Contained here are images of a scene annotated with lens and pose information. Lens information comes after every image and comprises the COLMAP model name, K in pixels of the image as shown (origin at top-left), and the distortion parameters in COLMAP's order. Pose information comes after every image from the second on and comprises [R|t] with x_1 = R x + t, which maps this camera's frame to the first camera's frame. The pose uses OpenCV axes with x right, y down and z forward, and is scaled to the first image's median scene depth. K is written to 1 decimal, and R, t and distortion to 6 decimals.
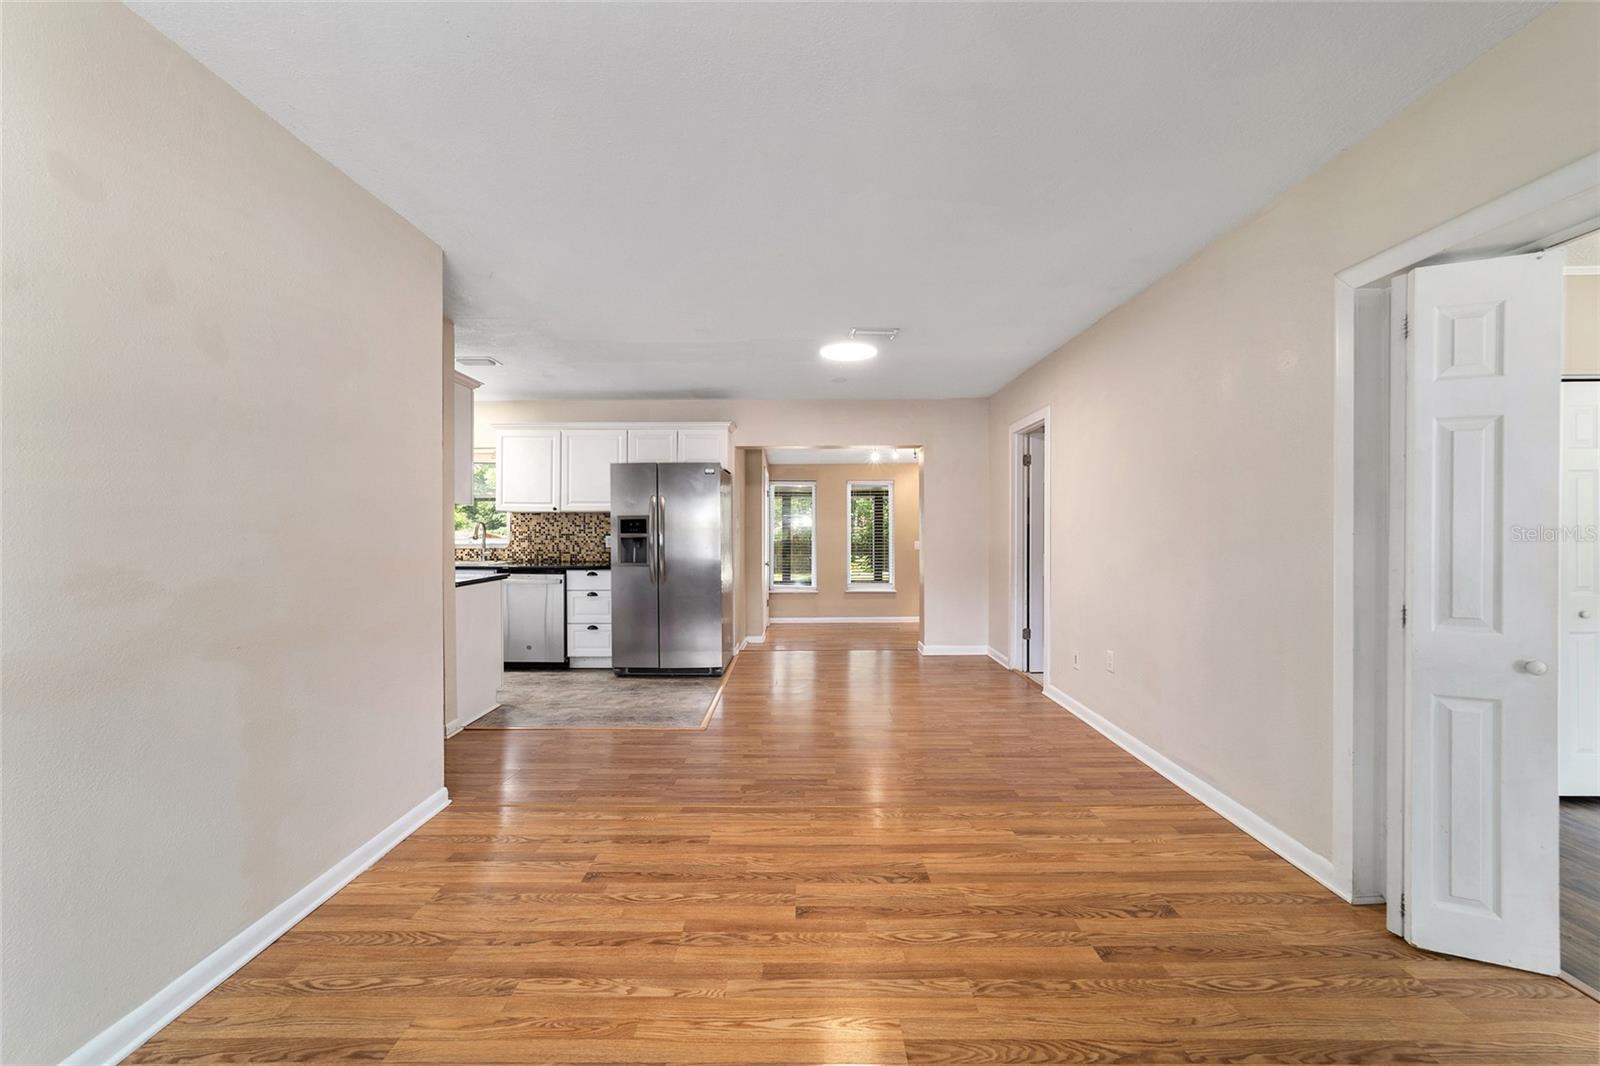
lens RADIAL K [[610.3, 0, 801.2], [0, 610.3, 529.6], [0, 0, 1]] dist [-0.020091, 0.008798]
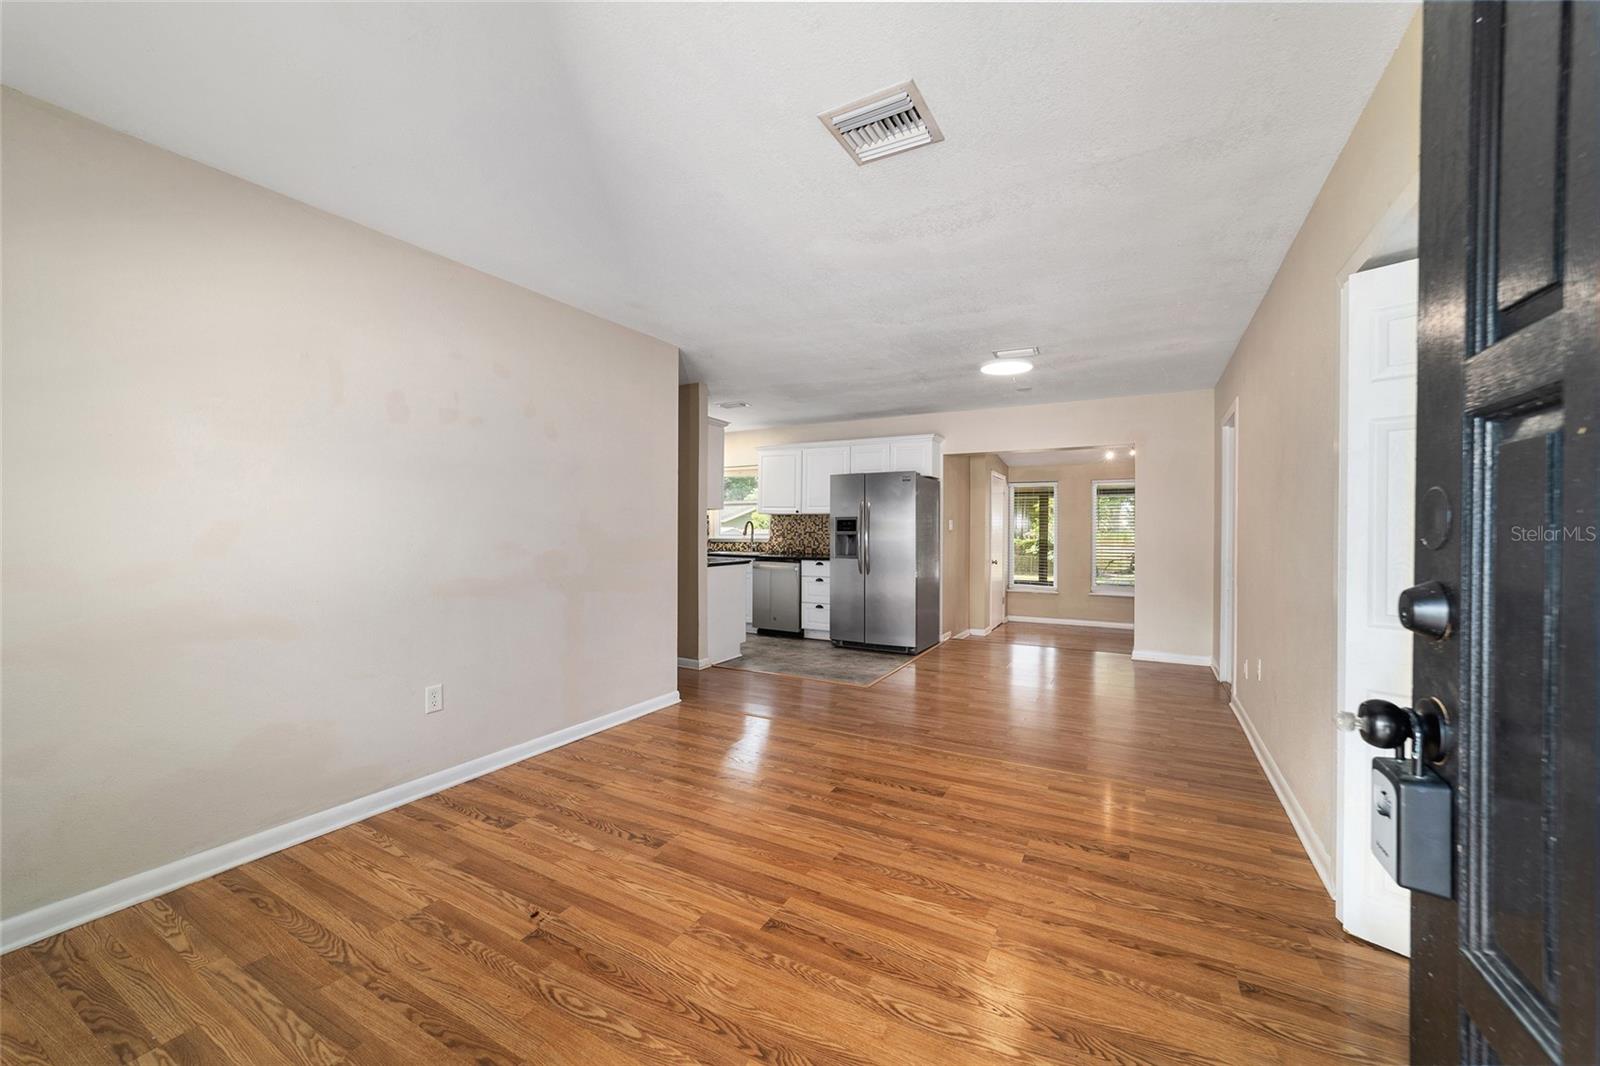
lens RADIAL K [[610.3, 0, 801.2], [0, 610.3, 529.6], [0, 0, 1]] dist [-0.020091, 0.008798]
pose [[0.877102, 0.006882, -0.480255, 0.233066], [-0.007796, 0.999970, 0.000091, 0.003405], [0.480241, 0.003665, 0.877129, -0.119898]]
